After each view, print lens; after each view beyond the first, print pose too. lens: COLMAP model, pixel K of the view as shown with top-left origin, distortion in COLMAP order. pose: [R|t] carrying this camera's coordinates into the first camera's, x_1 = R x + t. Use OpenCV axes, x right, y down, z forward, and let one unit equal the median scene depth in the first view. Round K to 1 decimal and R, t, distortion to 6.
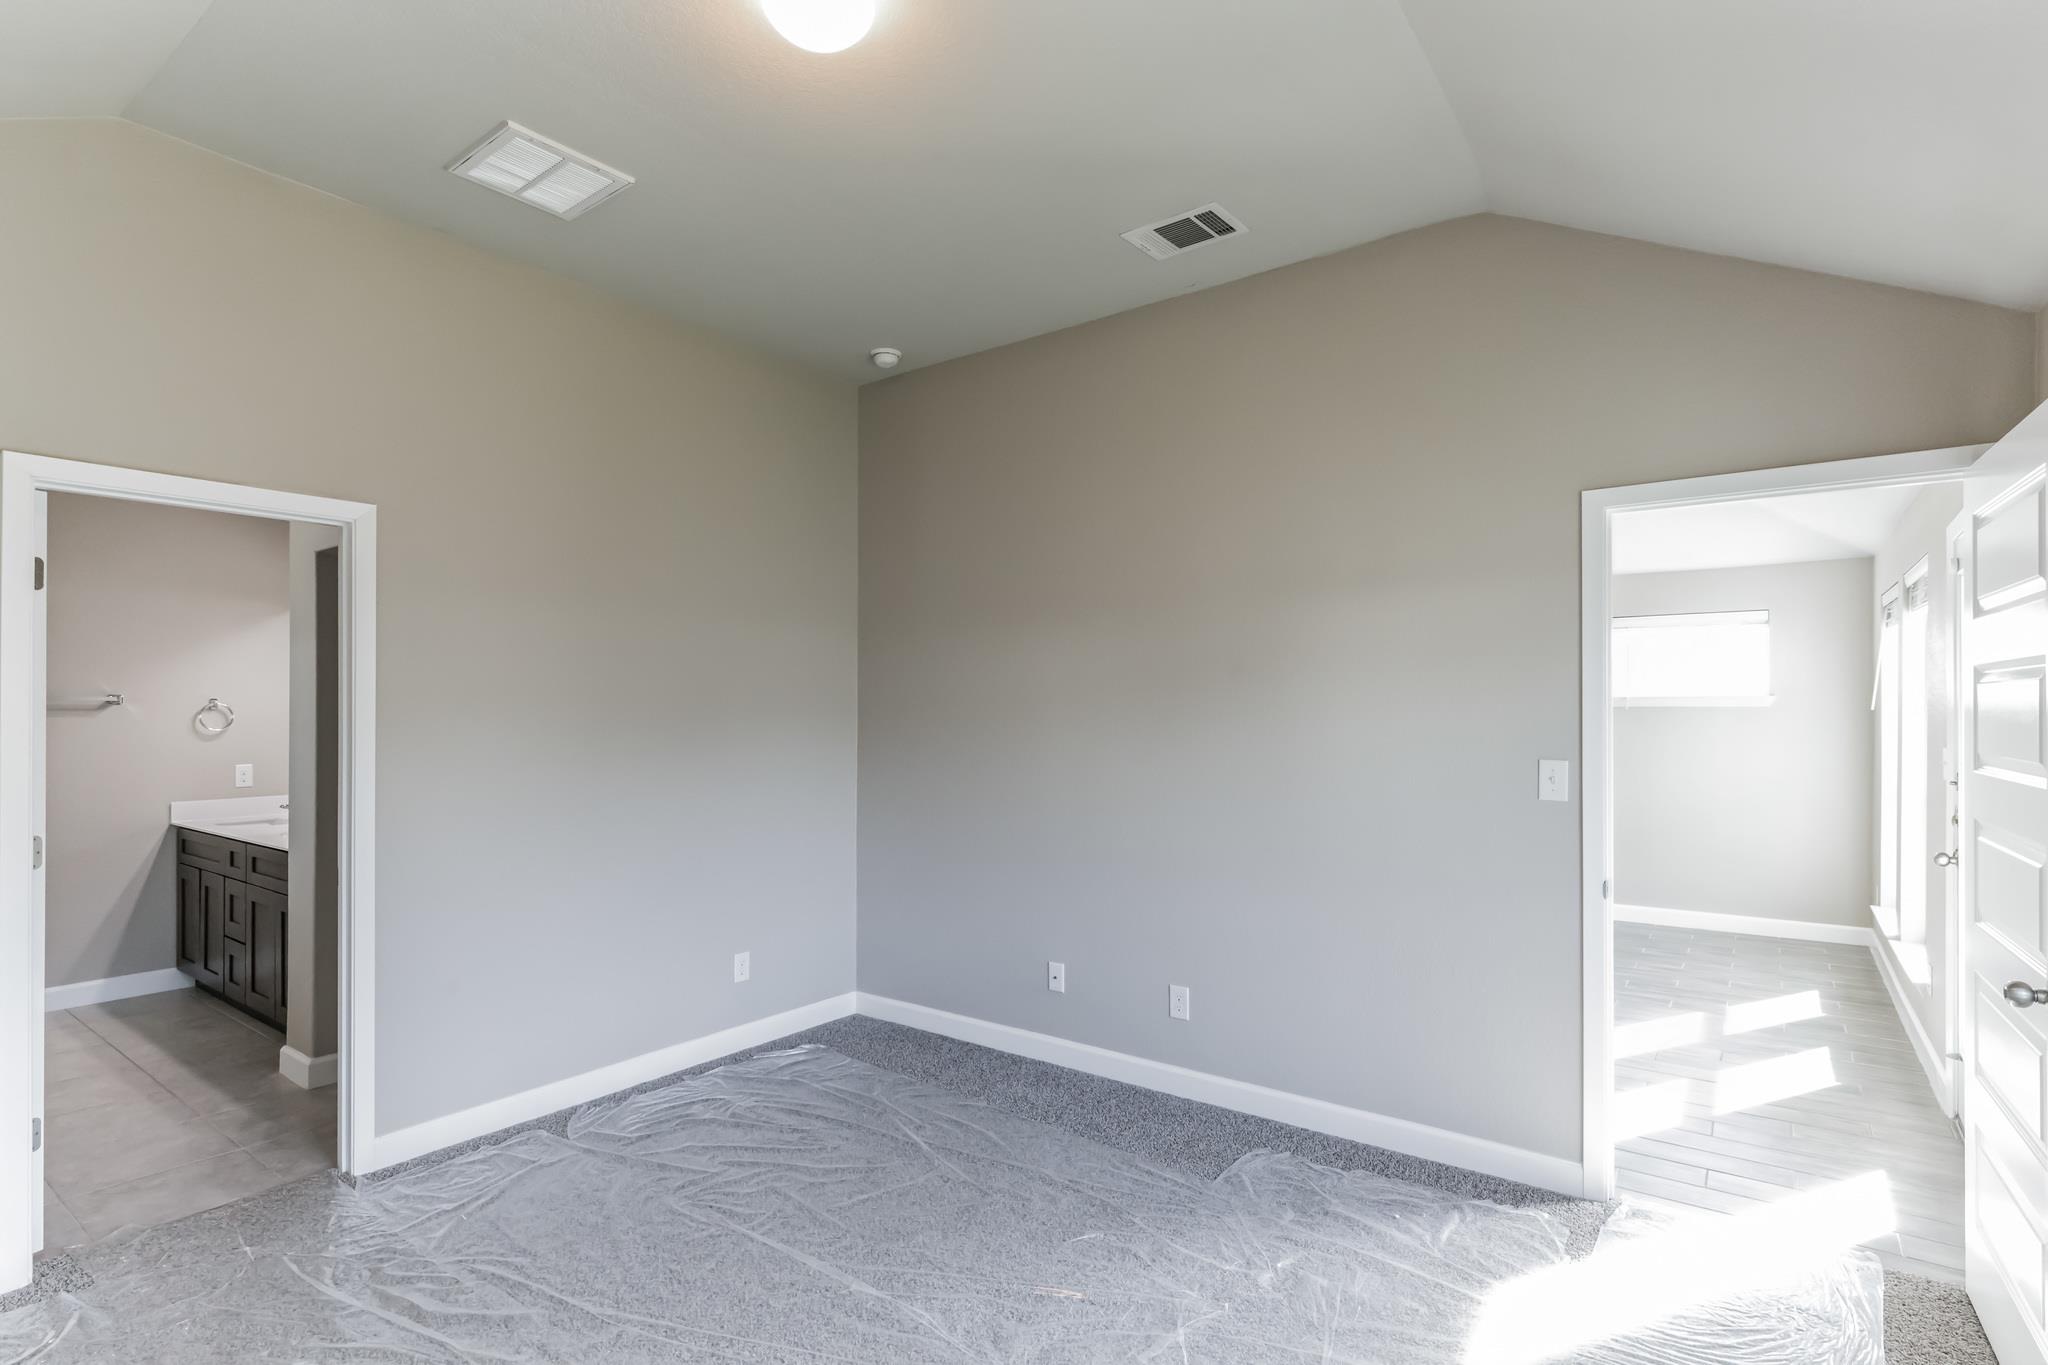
lens RADIAL K [[992.6, 0, 1024.6], [0, 992.6, 708.3], [0, 0, 1]] dist [0.000413, 0.001120]
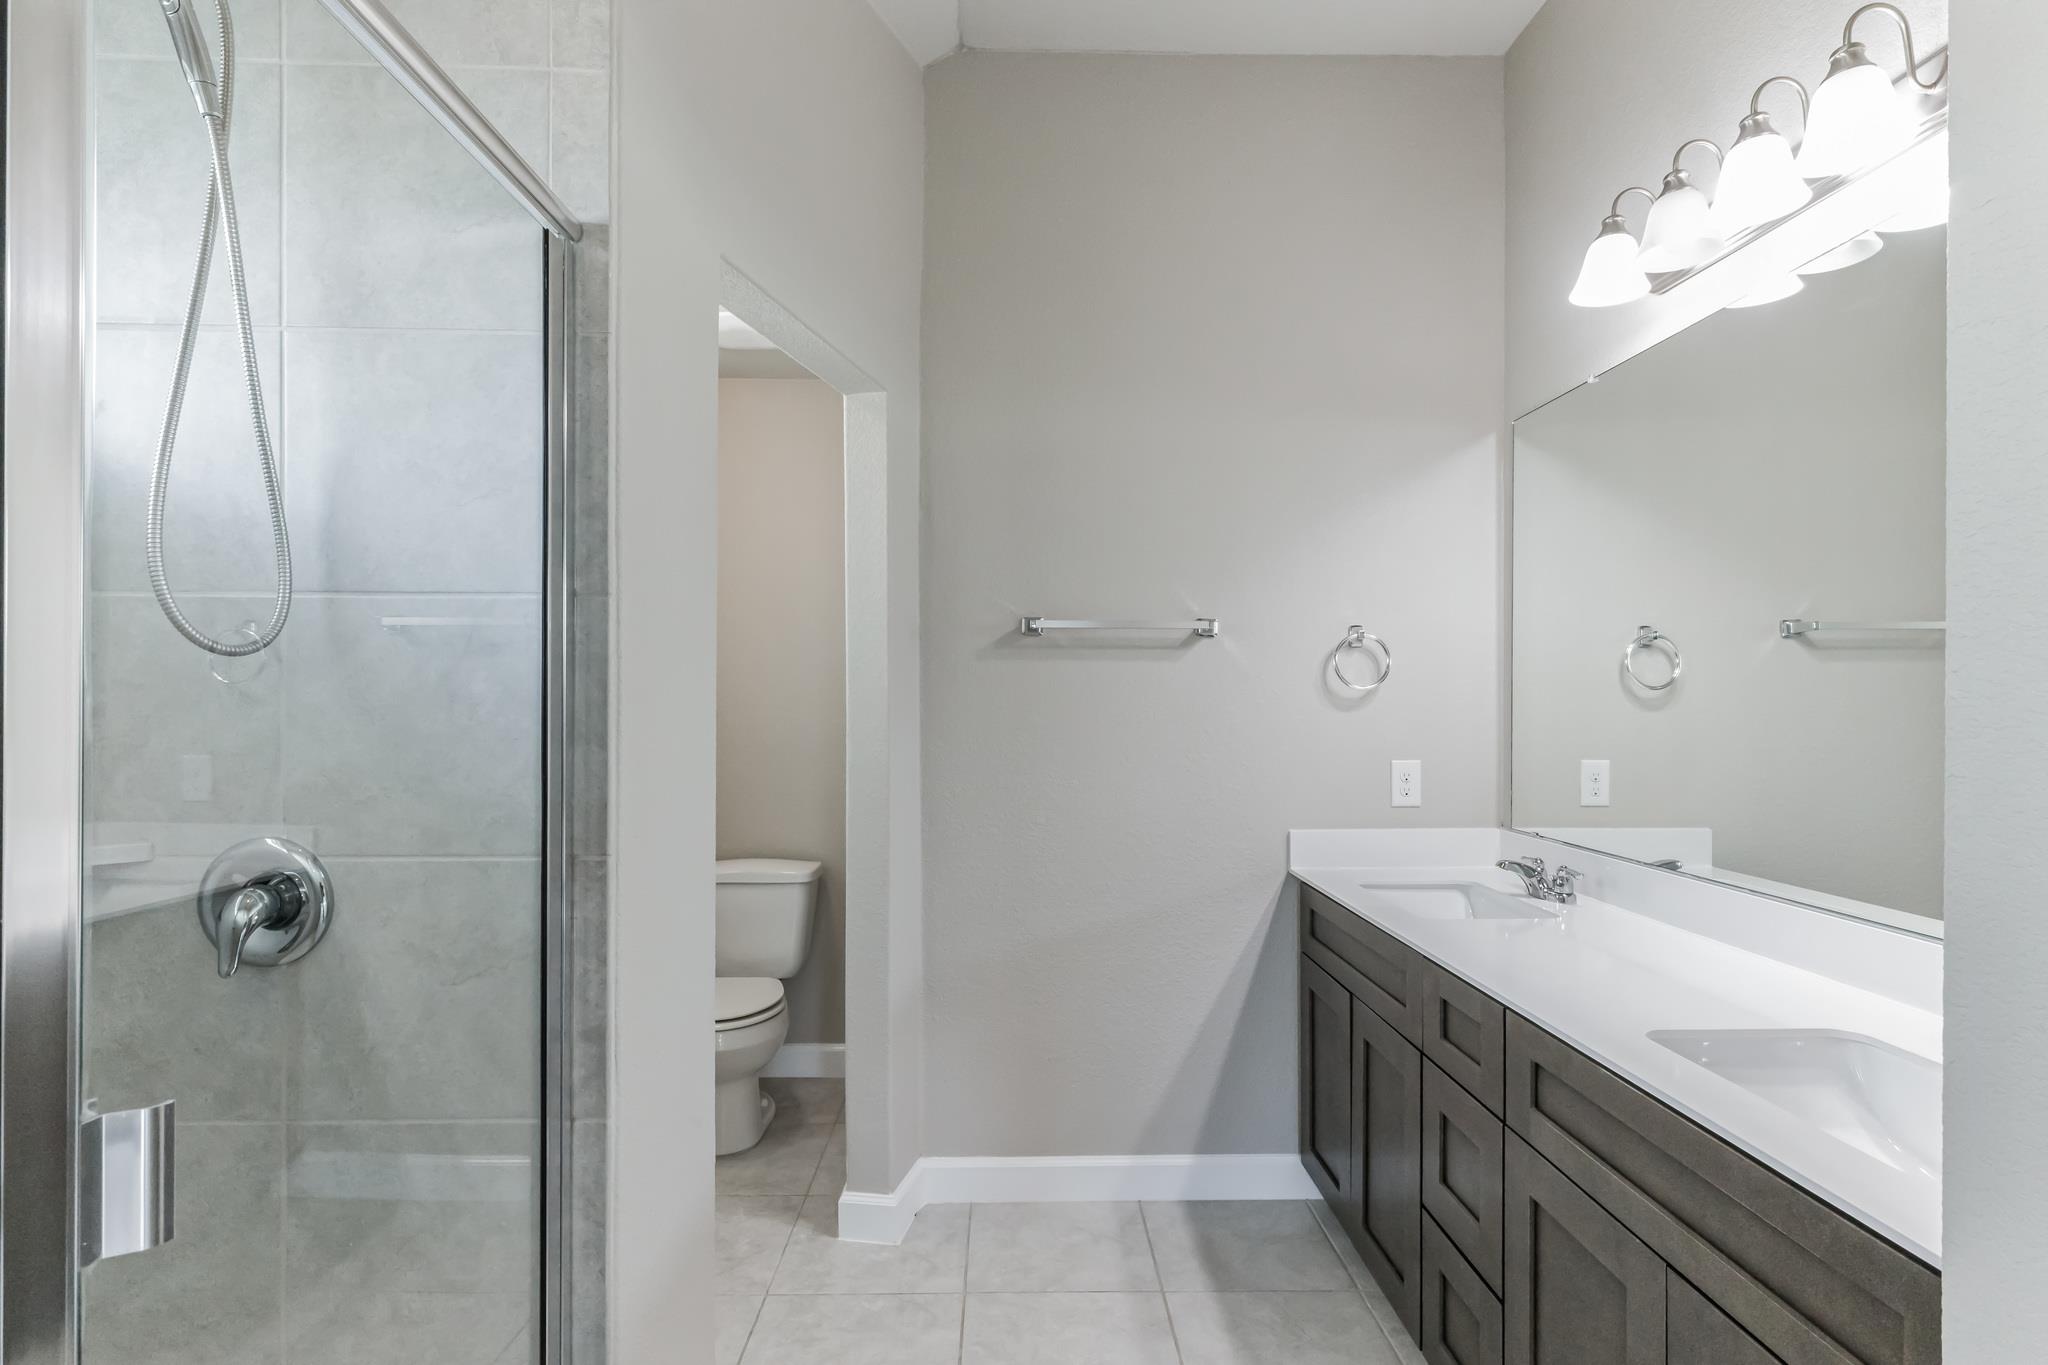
lens RADIAL K [[992.6, 0, 1024.6], [0, 992.6, 708.3], [0, 0, 1]] dist [0.000413, 0.001120]
pose [[0.603082, -0.005635, -0.797659, -0.537447], [0.002152, 0.999983, -0.005437, 0.035056], [0.797676, 0.001562, 0.603084, 0.587552]]
